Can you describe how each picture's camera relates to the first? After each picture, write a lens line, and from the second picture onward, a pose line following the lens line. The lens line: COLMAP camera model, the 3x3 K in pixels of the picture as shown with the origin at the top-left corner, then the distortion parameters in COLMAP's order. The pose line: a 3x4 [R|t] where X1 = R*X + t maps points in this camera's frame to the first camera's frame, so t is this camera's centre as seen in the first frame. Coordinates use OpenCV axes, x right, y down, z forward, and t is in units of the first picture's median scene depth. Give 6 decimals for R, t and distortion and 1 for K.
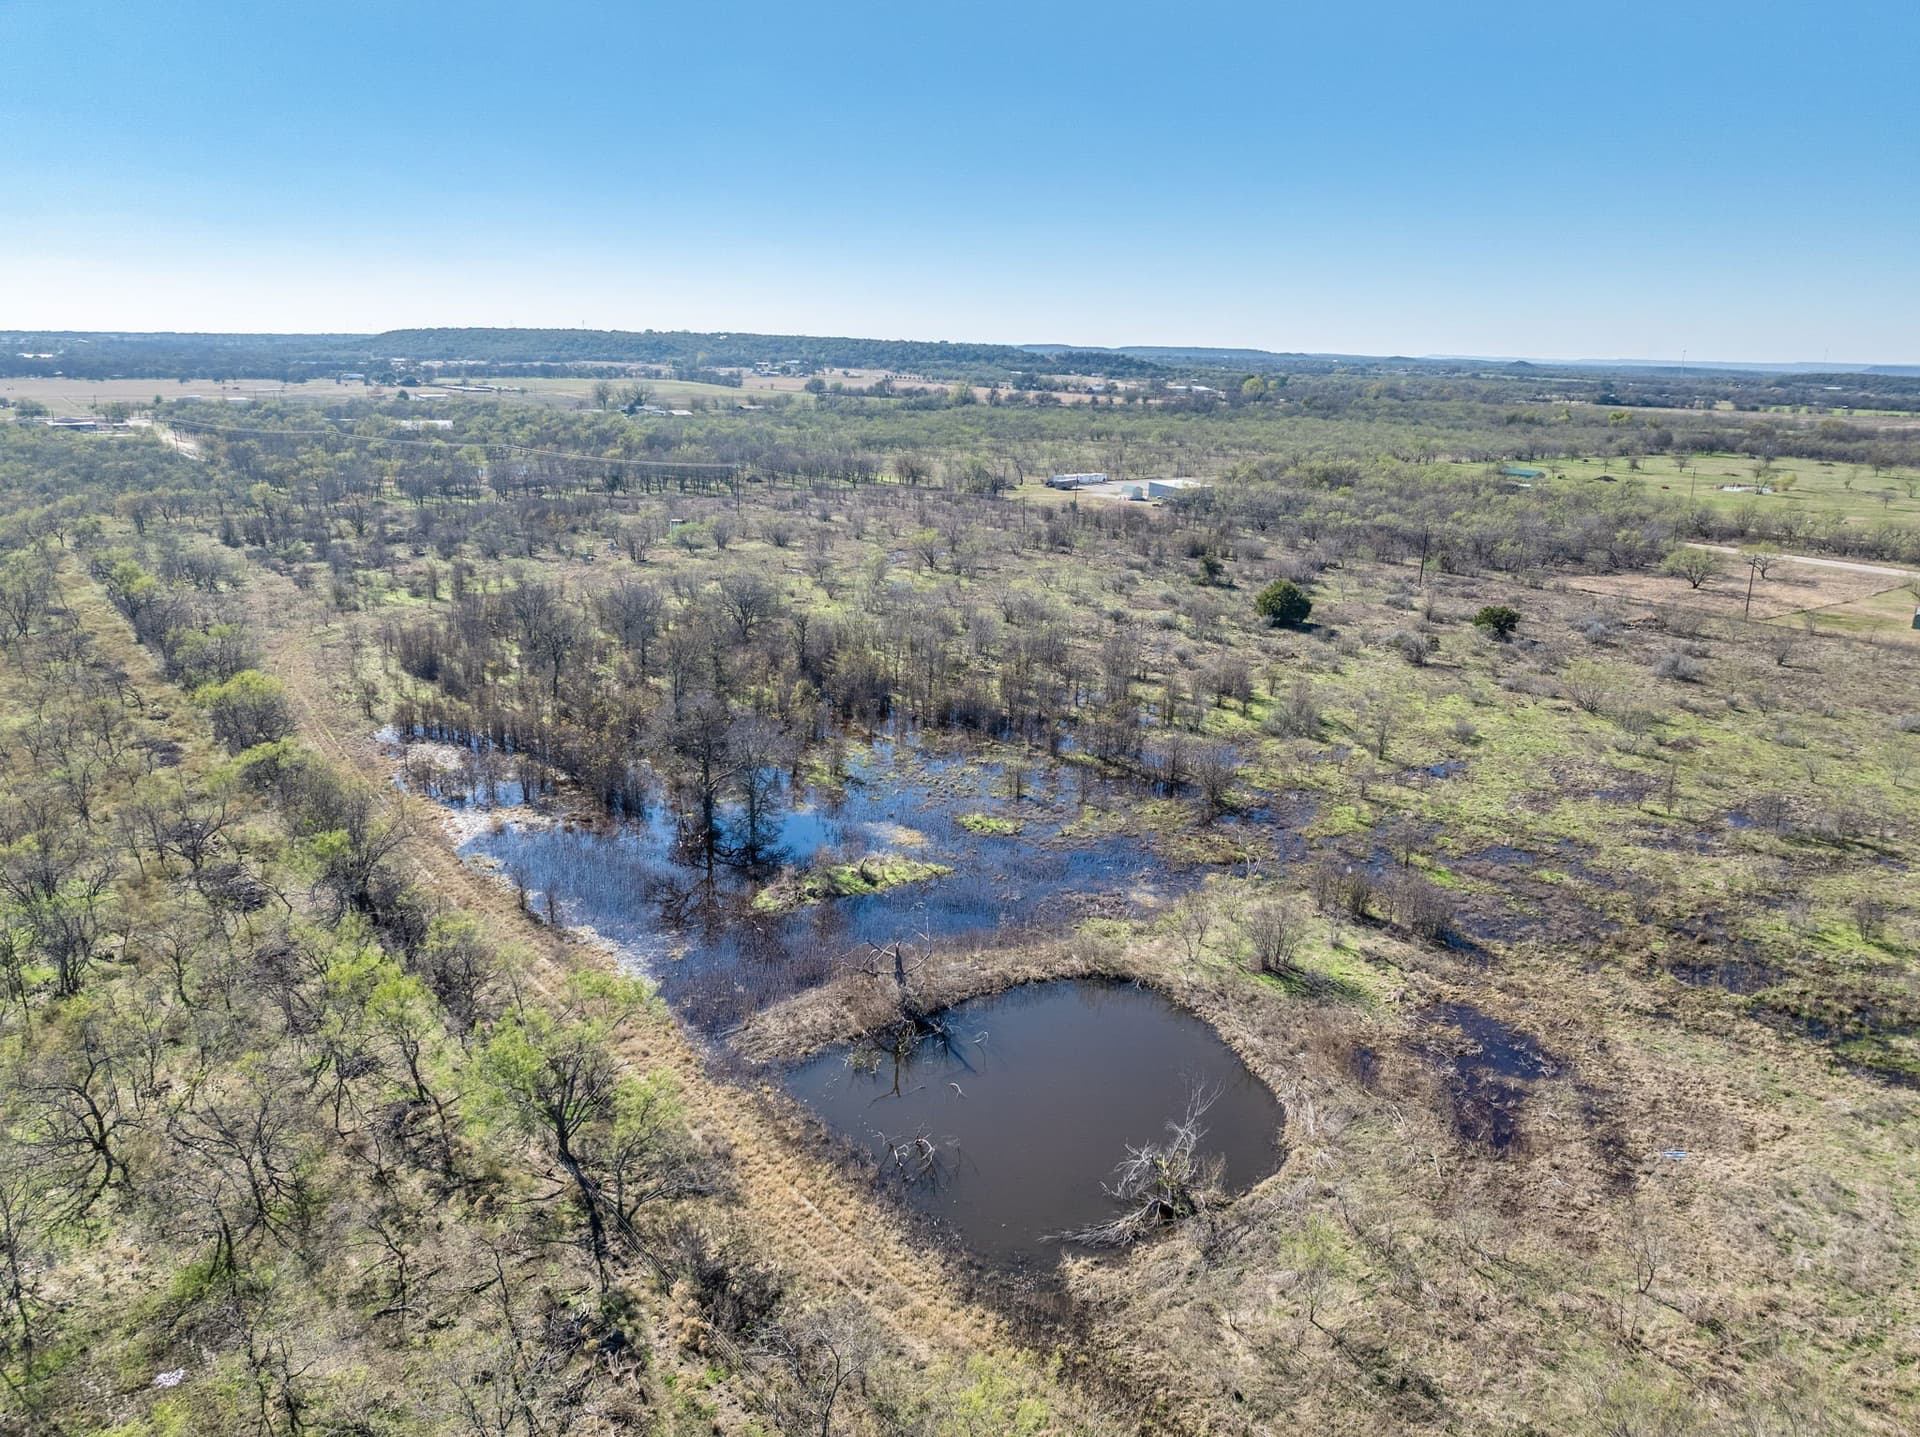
lens RADIAL K [[1343.9, 0, 949.3], [0, 1343.9, 721.1], [0, 0, 1]] dist [-0.034743, 0.000820]
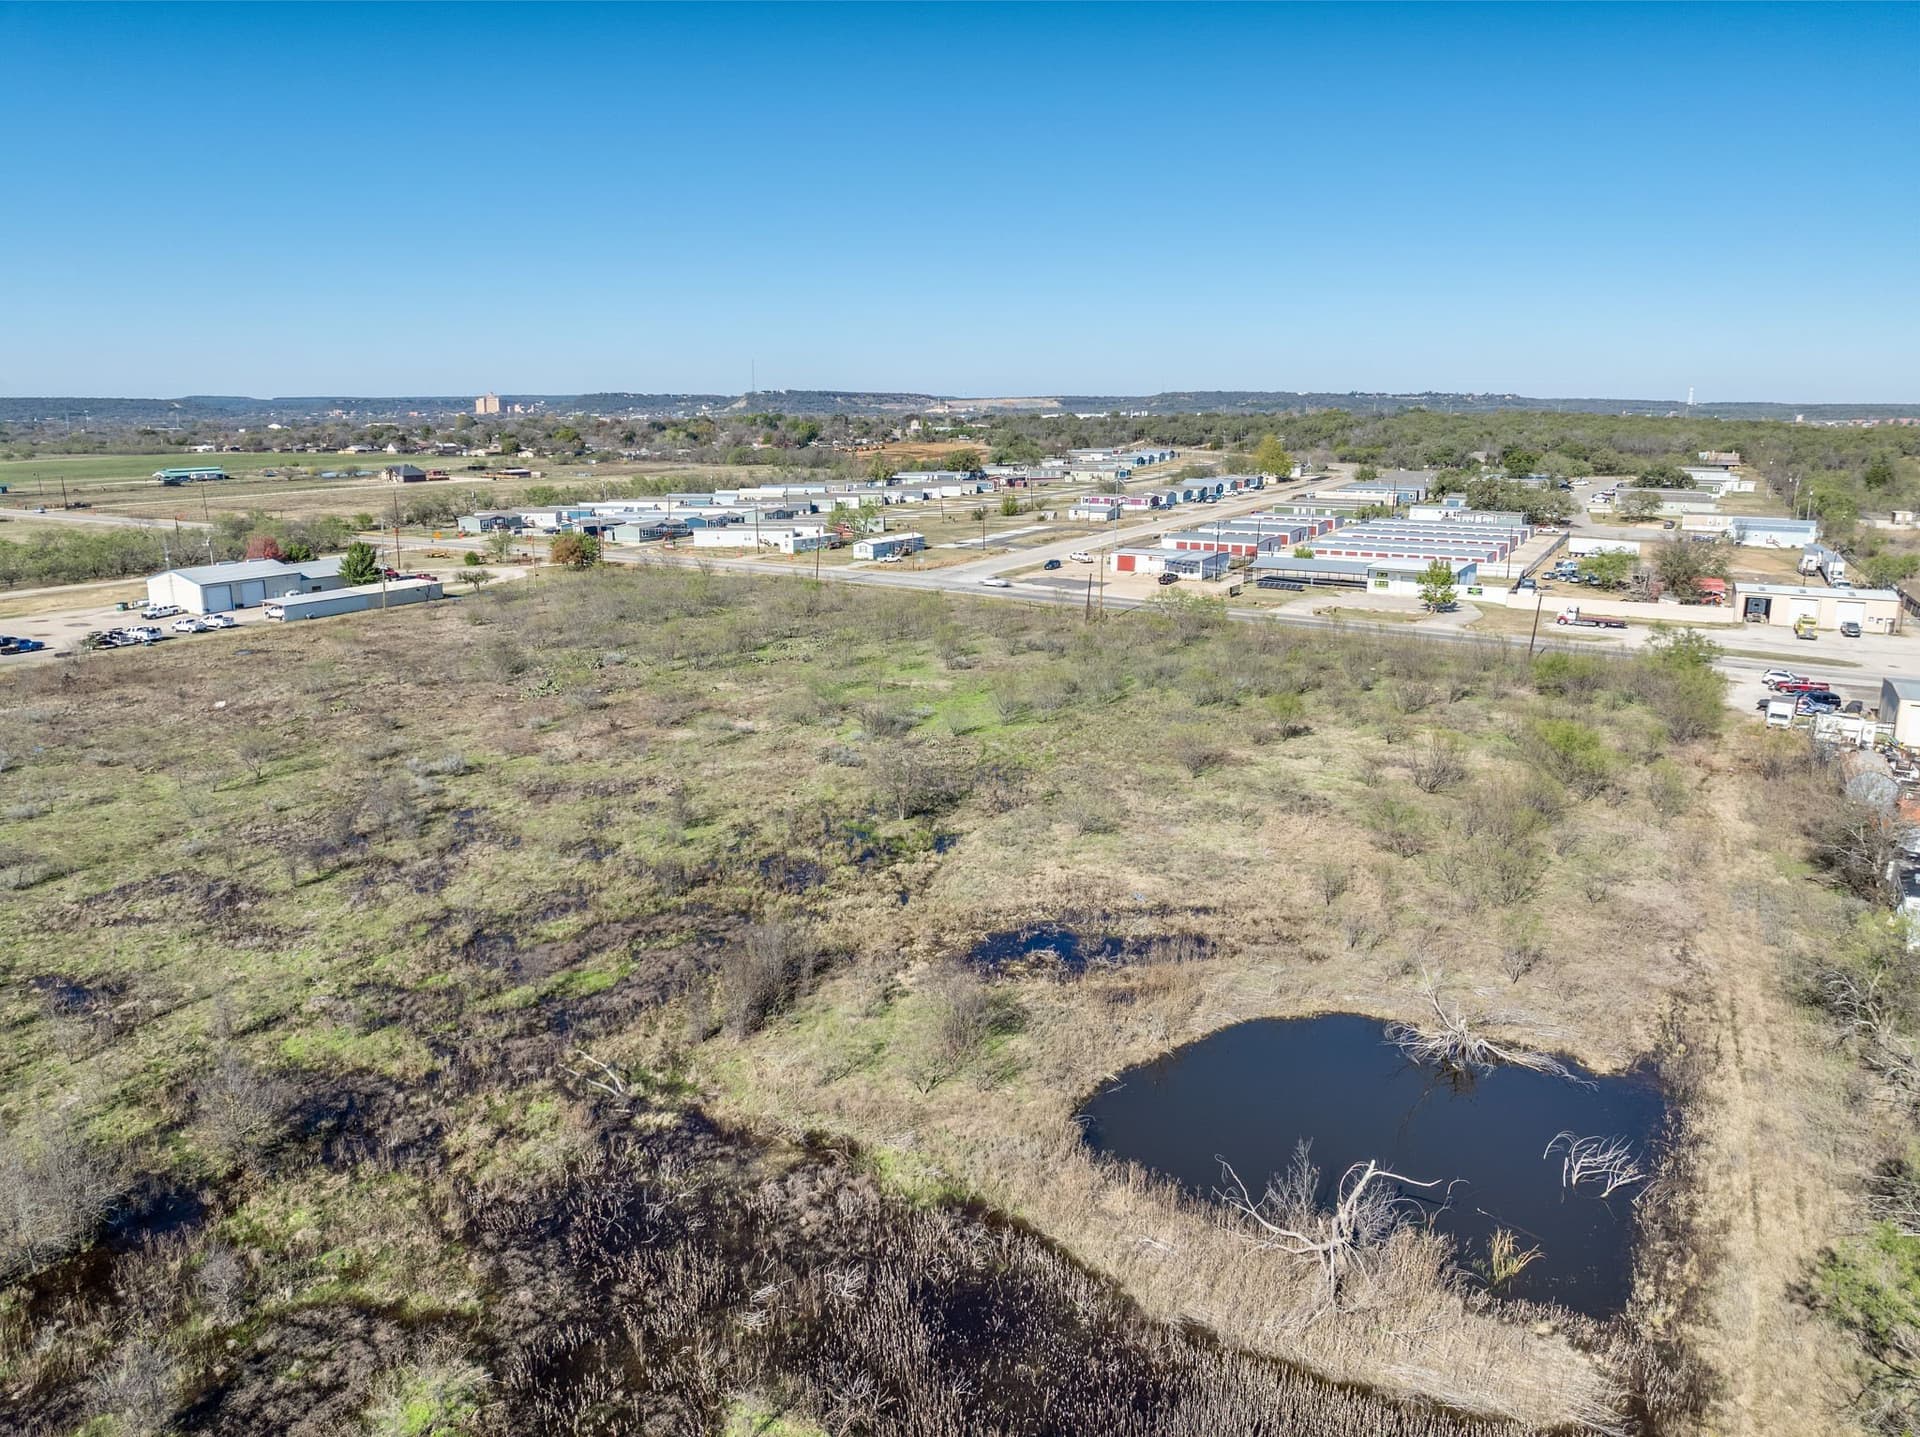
lens RADIAL K [[1343.9, 0, 959.0], [0, 1343.9, 717.3], [0, 0, 1]] dist [-0.034743, 0.000820]
pose [[-0.385976, -0.228749, 0.893698, -0.294430], [0.242740, 0.909446, 0.337616, -0.181341], [-0.890000, 0.347248, -0.295498, 0.772535]]
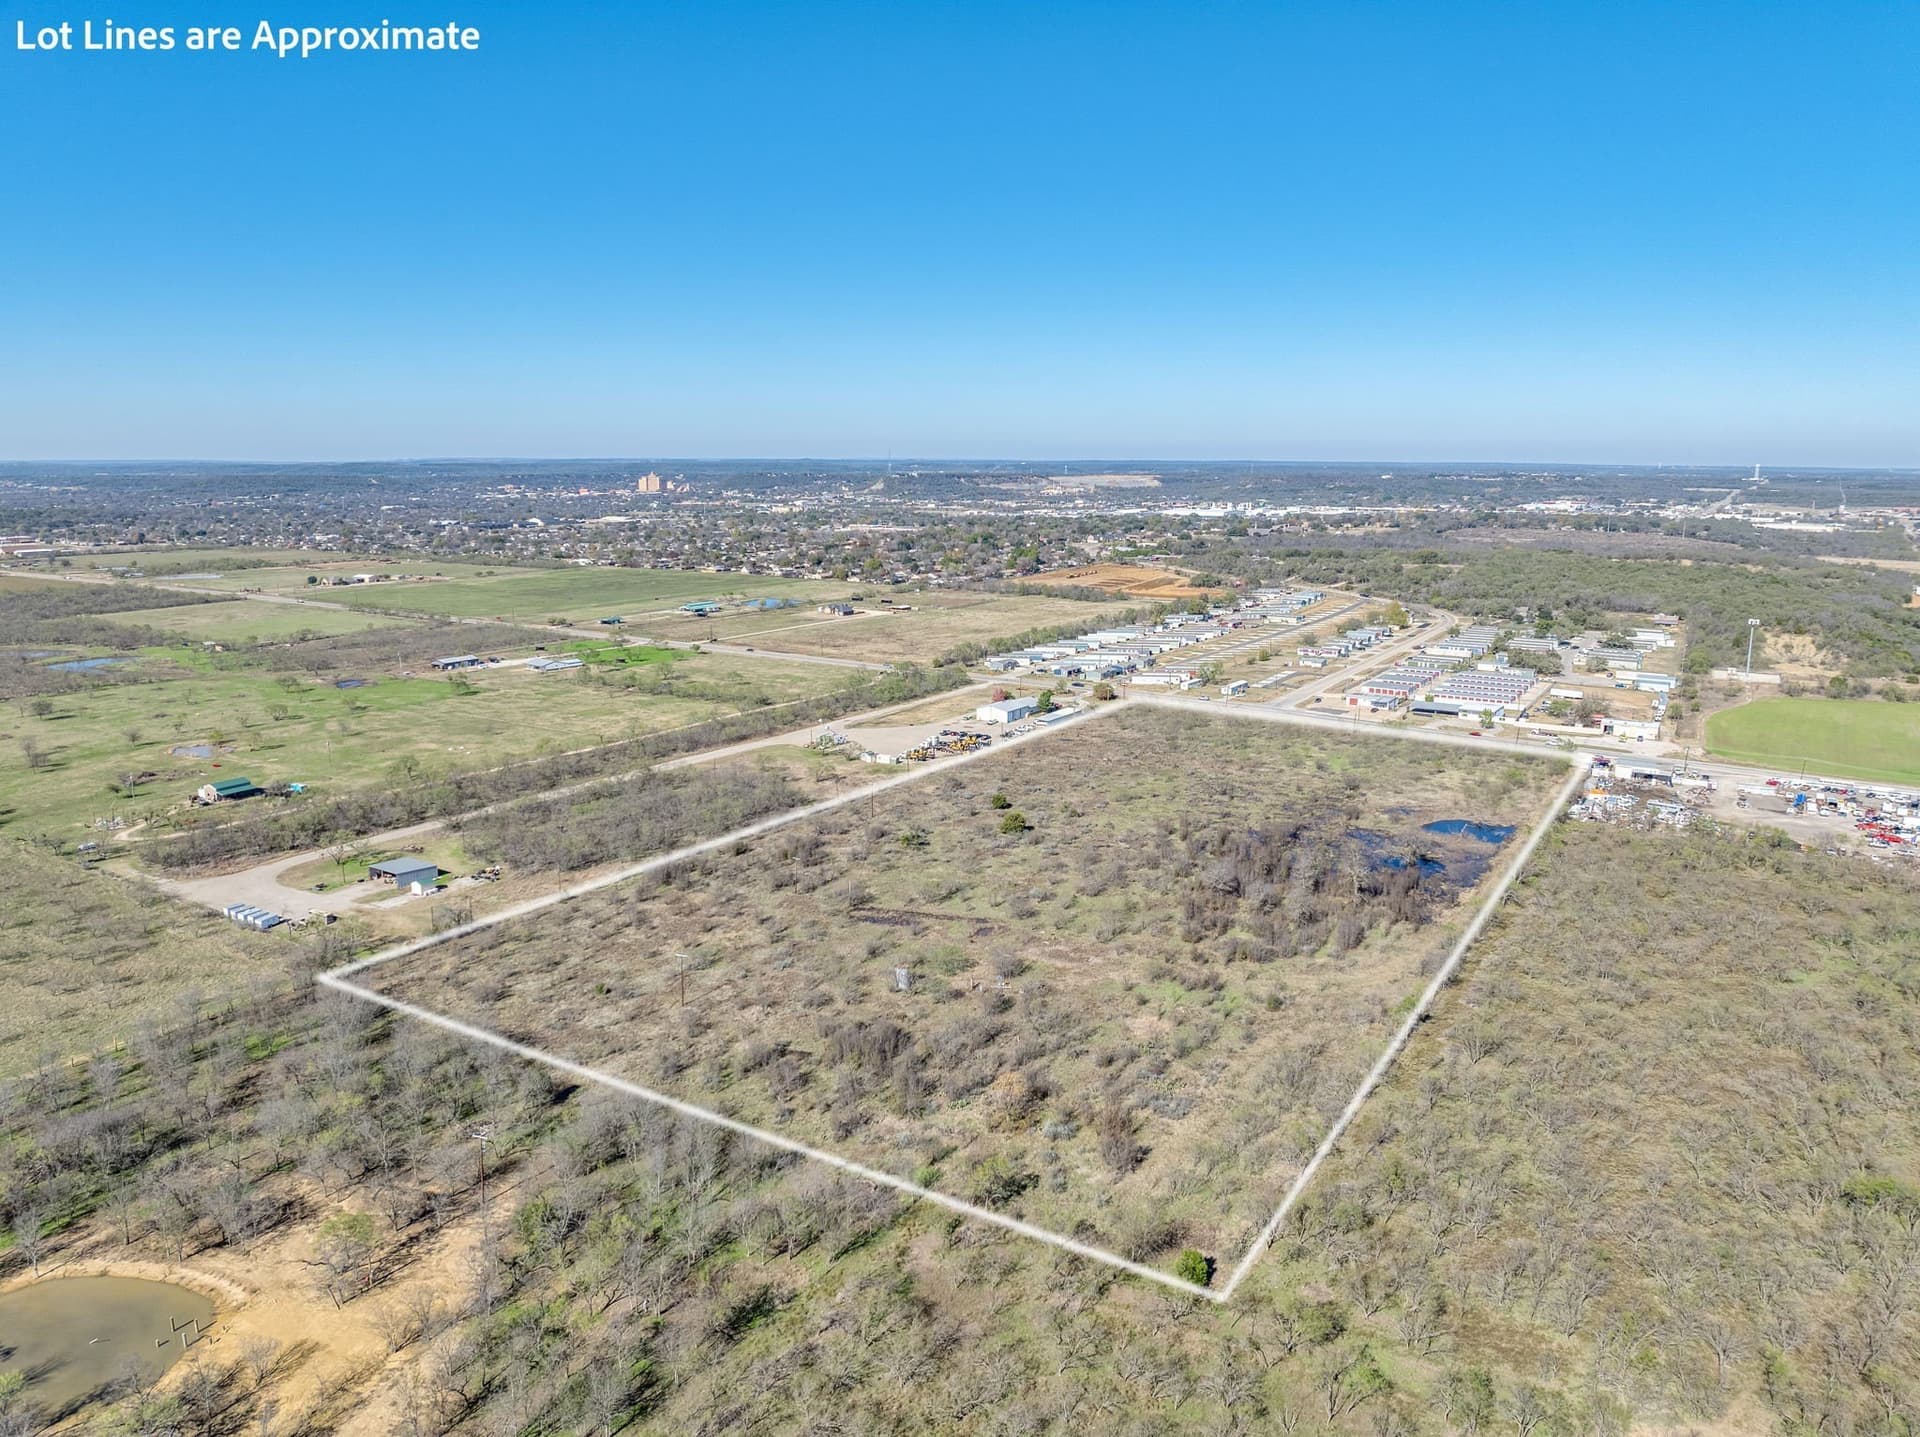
lens RADIAL K [[1343.9, 0, 960.6], [0, 1343.9, 717.8], [0, 0, 1]] dist [-0.034743, 0.000820]
pose [[-0.337271, -0.199584, 0.920008, -2.353537], [0.247019, 0.924264, 0.291063, -1.276446], [-0.908422, 0.325426, -0.262426, 2.335918]]
